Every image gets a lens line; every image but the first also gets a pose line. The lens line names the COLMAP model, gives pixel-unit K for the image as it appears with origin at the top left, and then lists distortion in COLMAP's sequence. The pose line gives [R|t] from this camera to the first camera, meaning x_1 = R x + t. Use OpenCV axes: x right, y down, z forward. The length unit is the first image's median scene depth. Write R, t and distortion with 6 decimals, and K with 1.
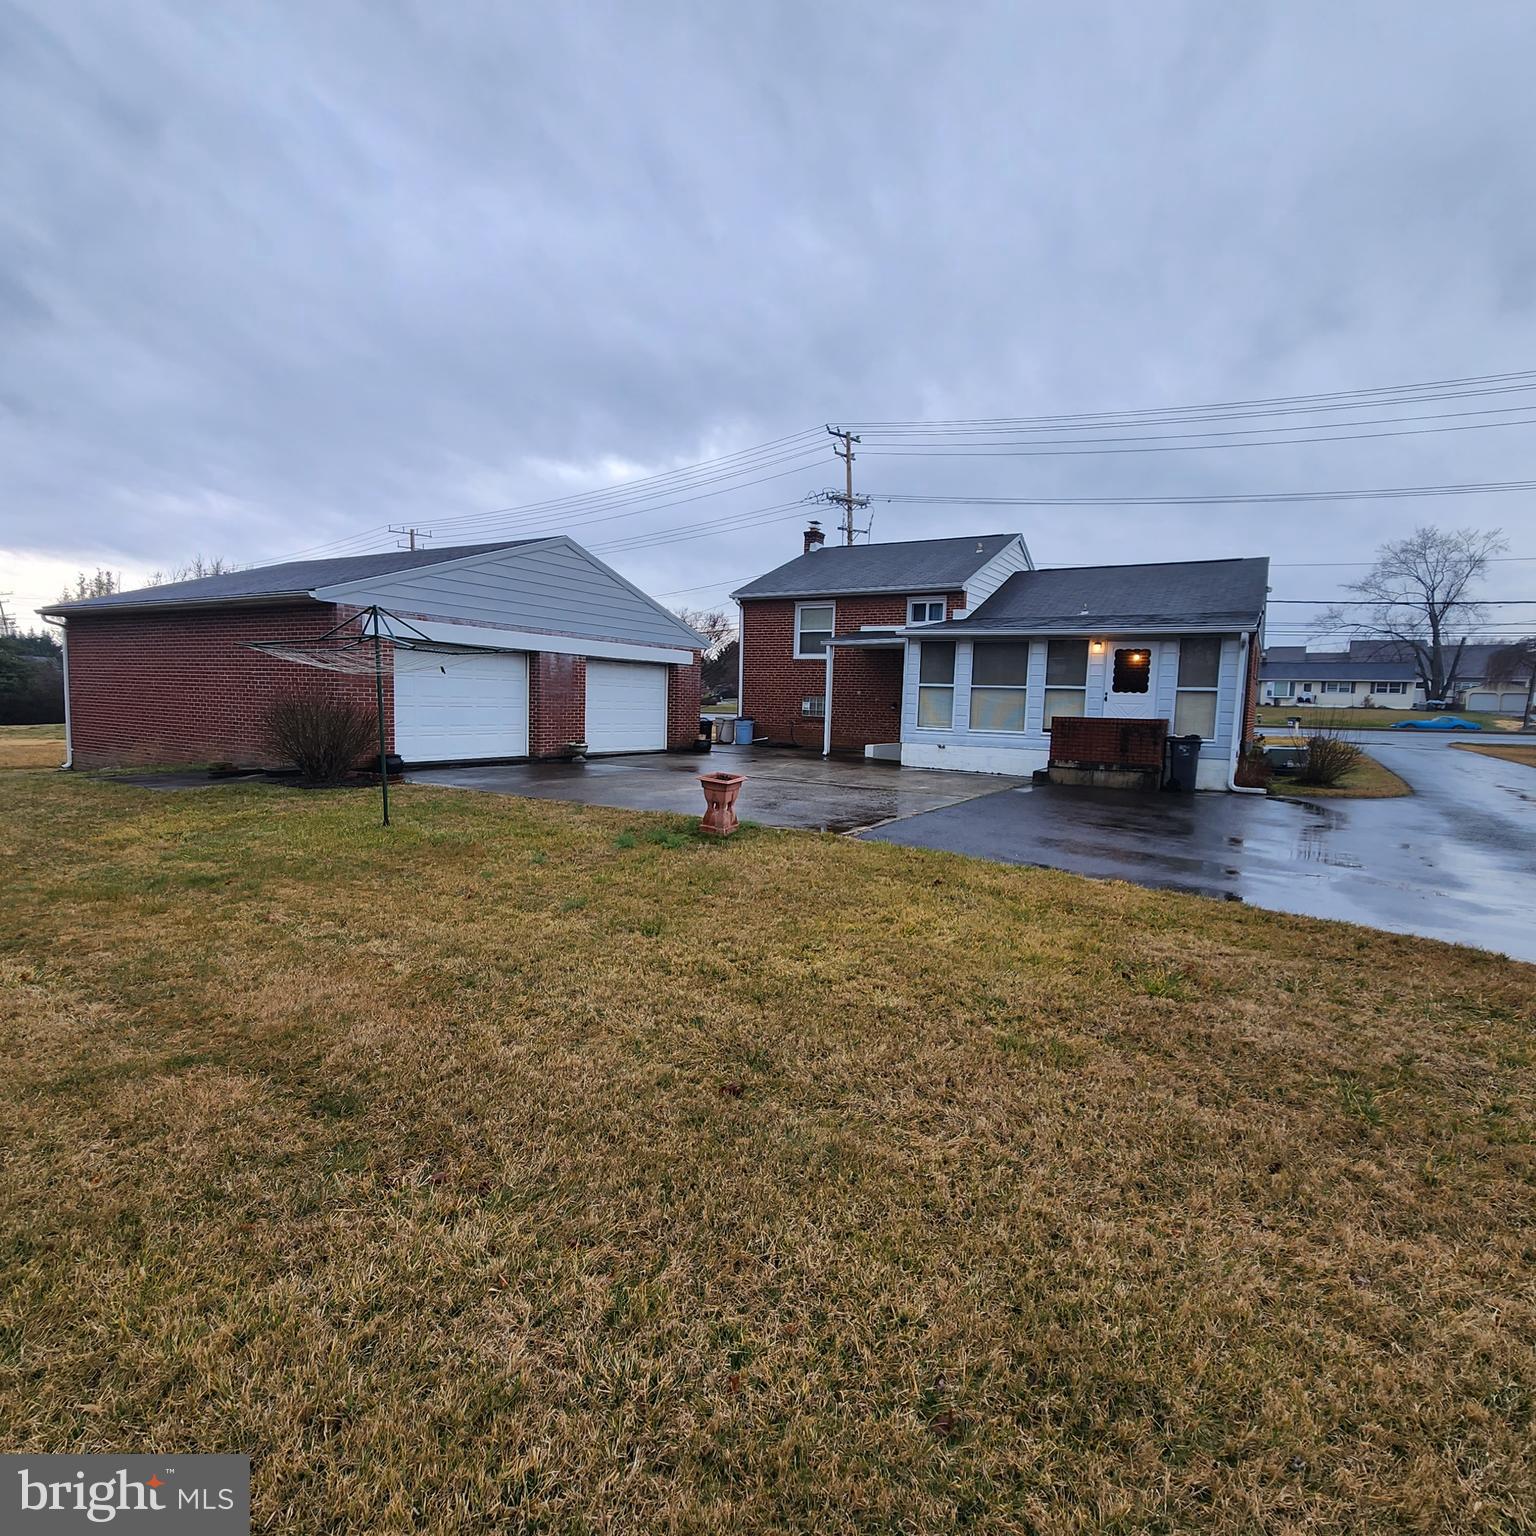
lens RADIAL K [[835.2, 0, 758.0], [0, 835.2, 767.3], [0, 0, 1]] dist [0.008659, -0.005255]
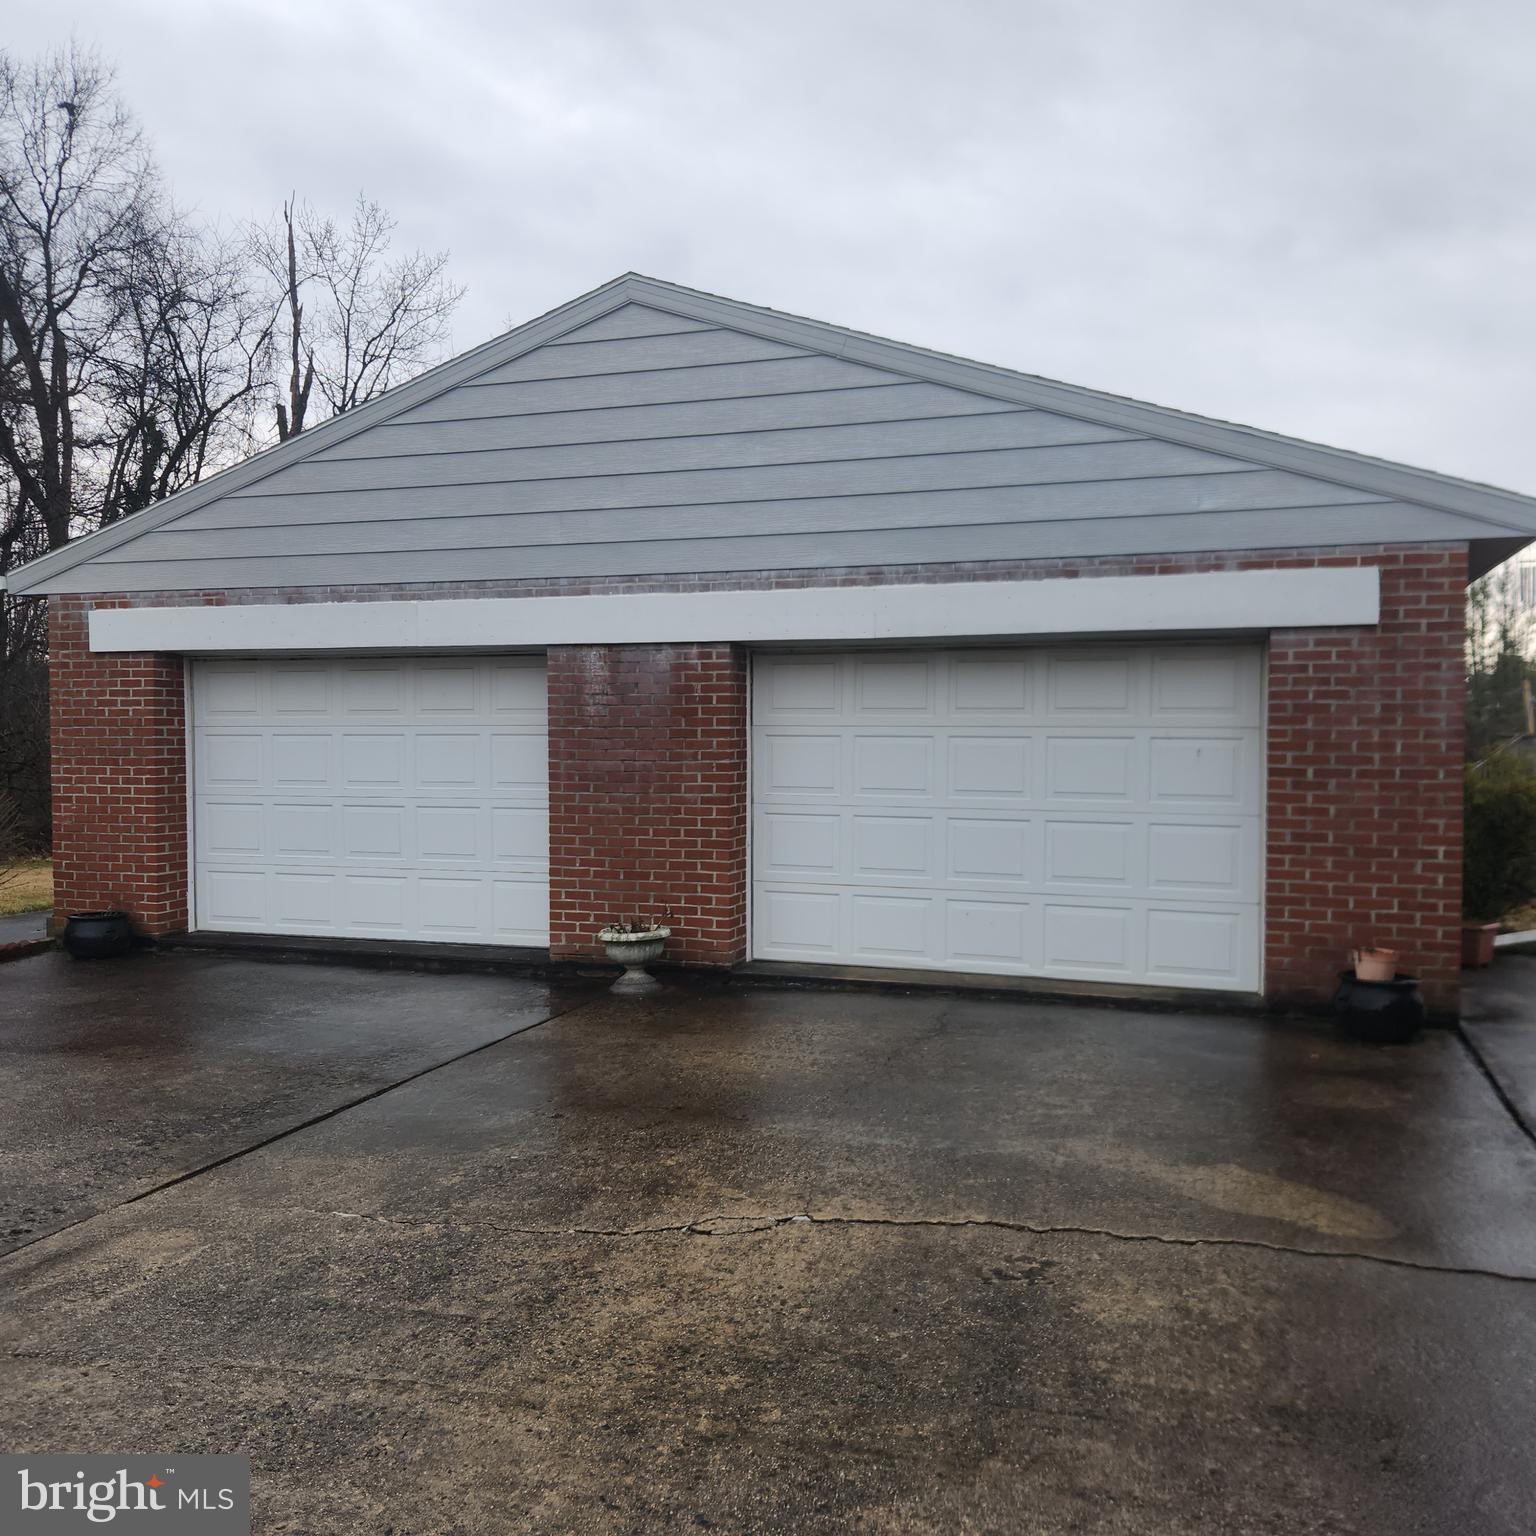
lens RADIAL K [[1369.3, 0, 772.4], [0, 1369.3, 762.8], [0, 0, 1]] dist [0.088371, -0.081325]
pose [[0.219139, -0.008422, -0.975657, 0.506879], [-0.069741, 0.997270, -0.024273, -0.143663], [0.973198, 0.073362, 0.217953, 1.648600]]
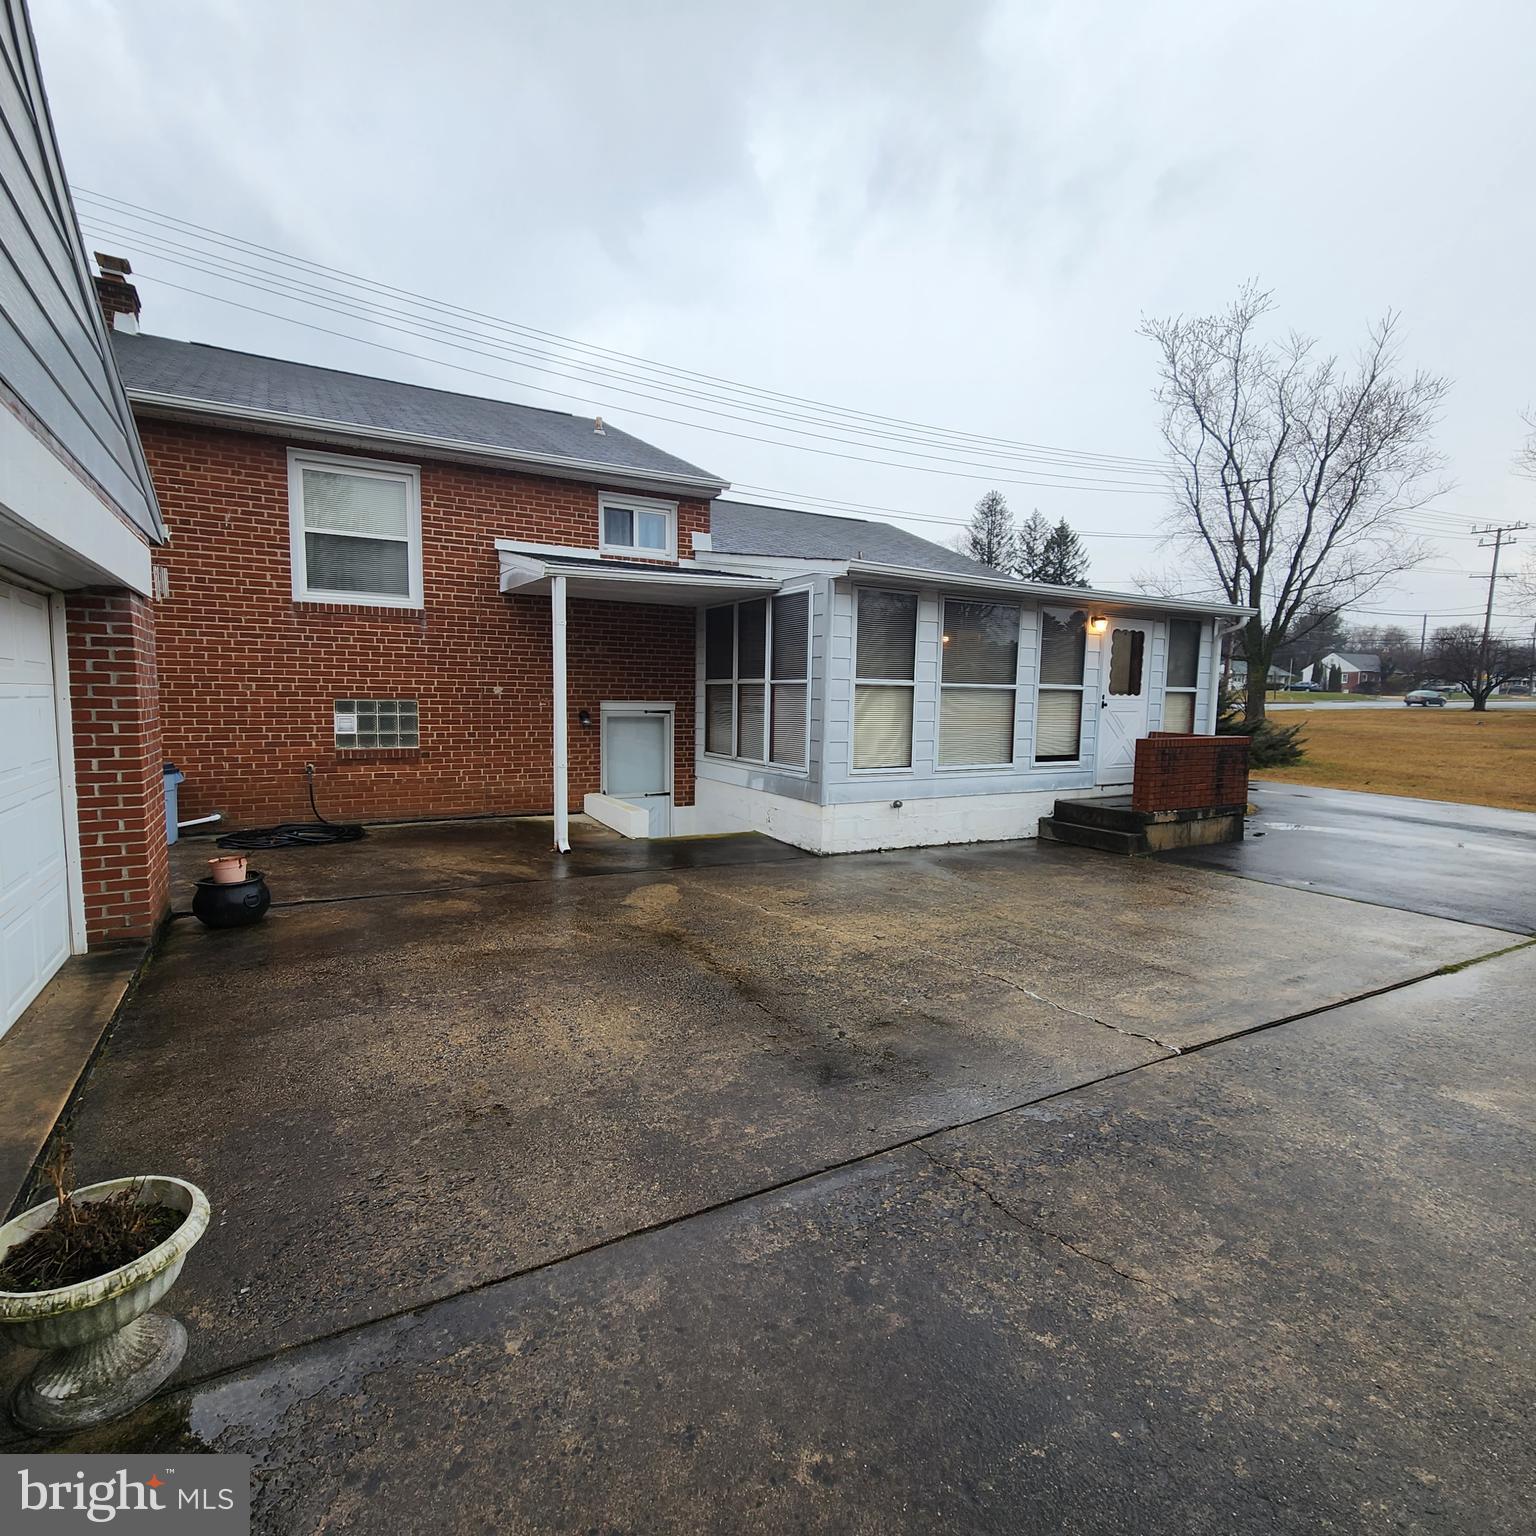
lens RADIAL K [[835.2, 0, 773.2], [0, 835.2, 769.9], [0, 0, 1]] dist [0.008659, -0.005255]
pose [[0.473323, -0.101058, 0.875073, -0.464726], [0.067182, 0.994646, 0.078529, -0.165536], [-0.878323, 0.021619, 0.477578, 1.520149]]
